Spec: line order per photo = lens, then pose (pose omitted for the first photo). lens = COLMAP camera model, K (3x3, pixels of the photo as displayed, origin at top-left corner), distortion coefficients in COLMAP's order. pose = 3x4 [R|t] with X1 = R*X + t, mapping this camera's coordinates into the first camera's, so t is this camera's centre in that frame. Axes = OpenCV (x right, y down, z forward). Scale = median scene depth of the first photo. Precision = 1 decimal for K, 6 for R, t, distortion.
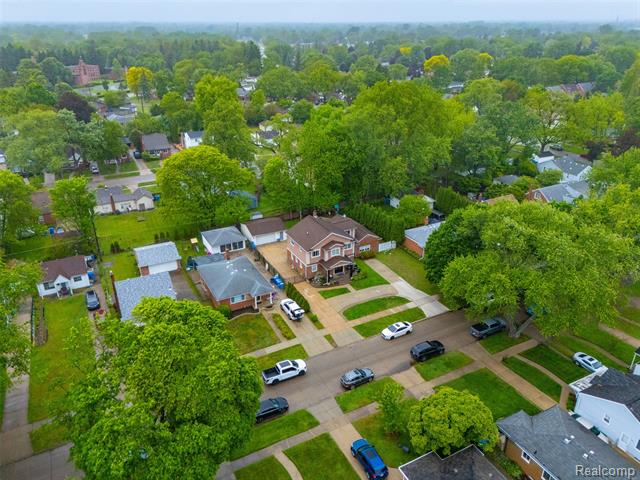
lens RADIAL K [[470.1, 0, 321.6], [0, 470.1, 240.1], [0, 0, 1]] dist [0.069414, -0.070208]
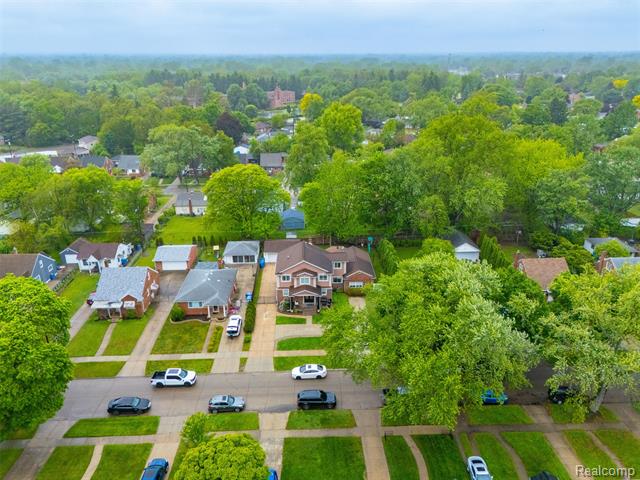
lens RADIAL K [[470.1, 0, 321.6], [0, 470.1, 240.1], [0, 0, 1]] dist [0.069414, -0.070208]
pose [[0.902585, 0.158300, -0.400353, 0.436770], [-0.179955, 0.983531, -0.016815, -0.047348], [0.391097, 0.087222, 0.916207, 0.103381]]
